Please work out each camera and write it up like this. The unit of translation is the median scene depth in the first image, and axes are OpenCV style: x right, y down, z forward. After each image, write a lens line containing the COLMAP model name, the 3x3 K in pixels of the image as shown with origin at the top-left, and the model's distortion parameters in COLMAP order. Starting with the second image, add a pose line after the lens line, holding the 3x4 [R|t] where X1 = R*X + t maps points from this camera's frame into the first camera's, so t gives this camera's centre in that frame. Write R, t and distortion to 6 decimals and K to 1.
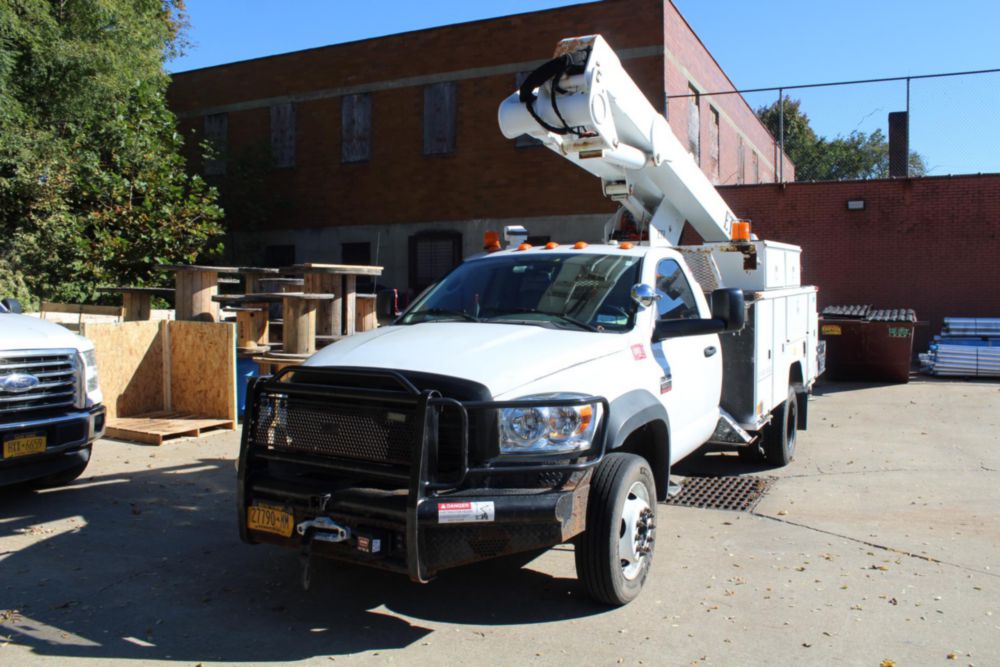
lens RADIAL K [[834.7, 0, 504.8], [0, 834.7, 321.9], [0, 0, 1]] dist [-0.167945, 0.150265]
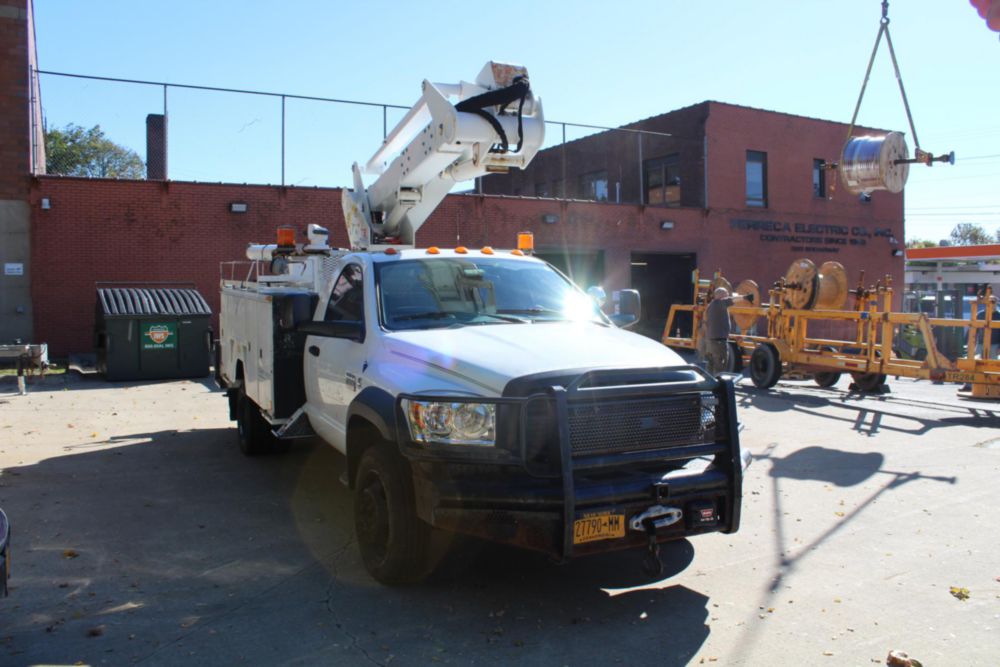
lens RADIAL K [[834.7, 0, 504.8], [0, 834.7, 321.9], [0, 0, 1]] dist [-0.167945, 0.150265]
pose [[0.580316, -0.033160, 0.813716, -0.485135], [0.030699, 0.999351, 0.018831, -0.011664], [-0.813812, 0.014053, 0.580958, 0.214484]]
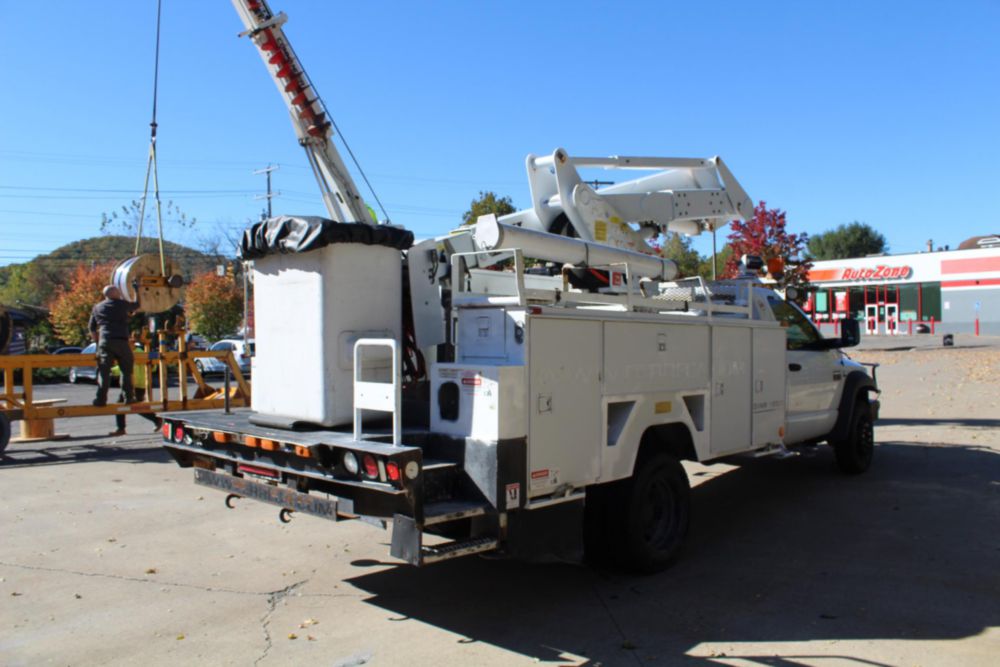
lens RADIAL K [[827.8, 0, 504.7], [0, 827.8, 322.9], [0, 0, 1]] dist [-0.166740, 0.144941]
pose [[-0.971650, 0.013432, 0.236041, 0.054247], [0.019672, 0.999516, 0.024101, -0.048643], [-0.235603, 0.028061, -0.971444, 1.561854]]
